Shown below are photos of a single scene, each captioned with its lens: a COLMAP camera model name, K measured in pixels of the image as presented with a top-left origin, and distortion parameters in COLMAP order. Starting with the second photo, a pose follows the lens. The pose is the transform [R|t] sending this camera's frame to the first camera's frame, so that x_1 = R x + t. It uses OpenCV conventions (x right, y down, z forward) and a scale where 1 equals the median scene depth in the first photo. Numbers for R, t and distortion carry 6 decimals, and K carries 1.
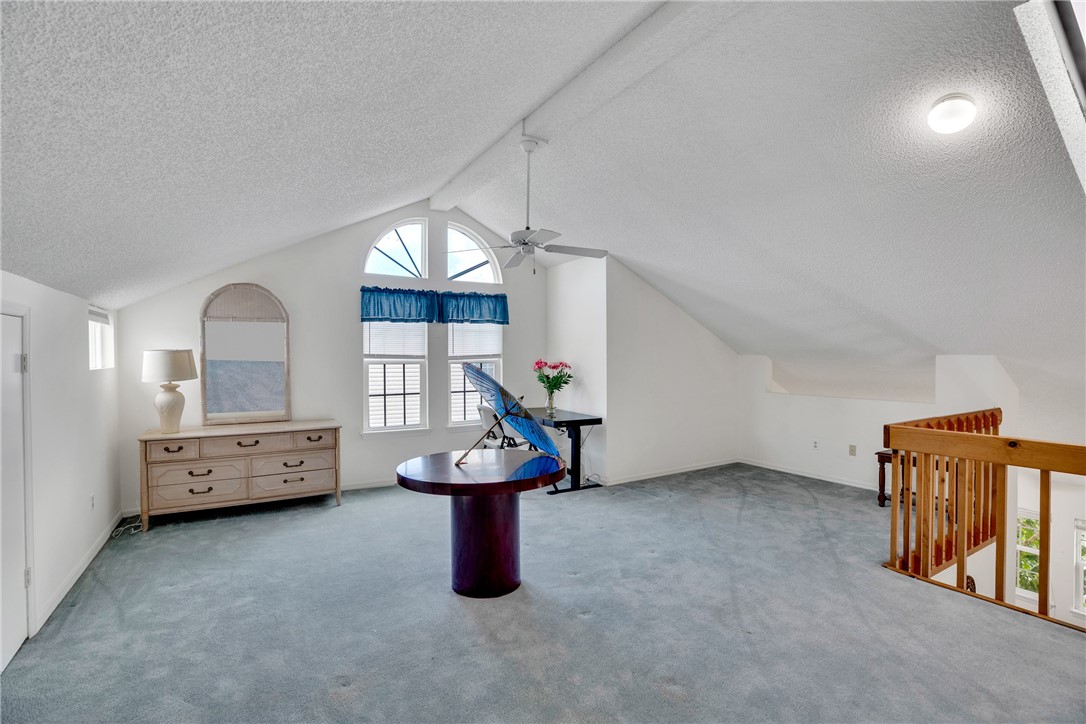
lens RADIAL K [[495.9, 0, 546.0], [0, 495.9, 360.4], [0, 0, 1]] dist [-0.047752, 0.012559]
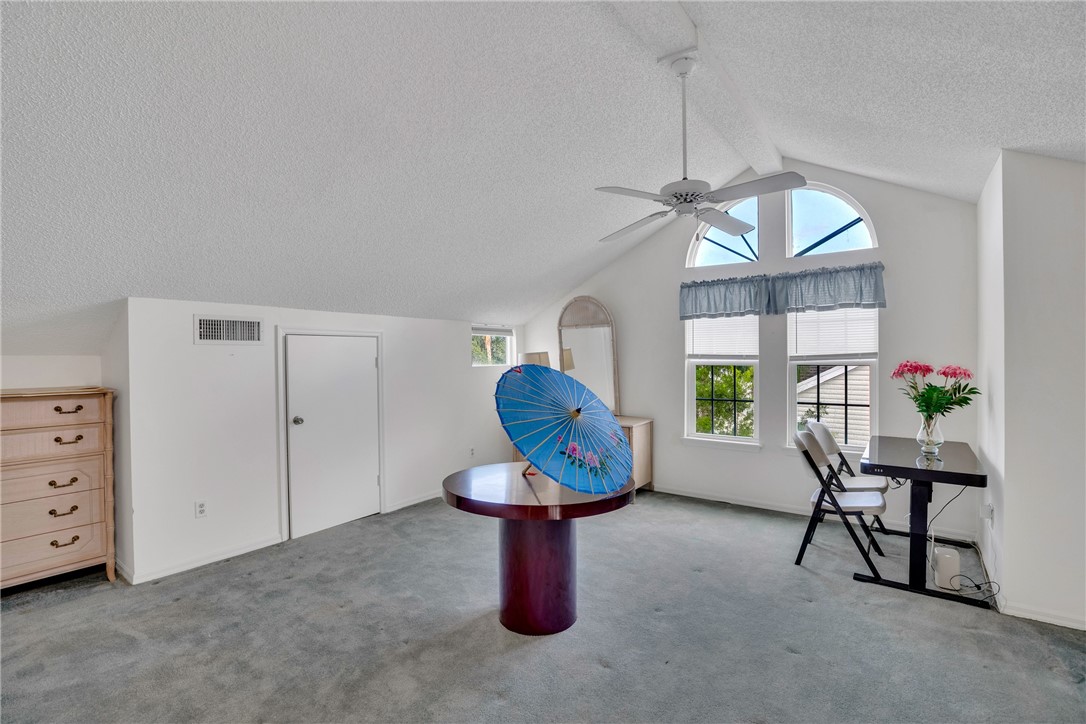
lens RADIAL K [[495.9, 0, 546.0], [0, 495.9, 360.4], [0, 0, 1]] dist [-0.047752, 0.012559]
pose [[0.379807, 0.004398, -0.925055, 0.387876], [-0.001195, 0.999990, 0.004264, -0.004792], [0.925065, -0.000514, 0.379808, 0.380104]]
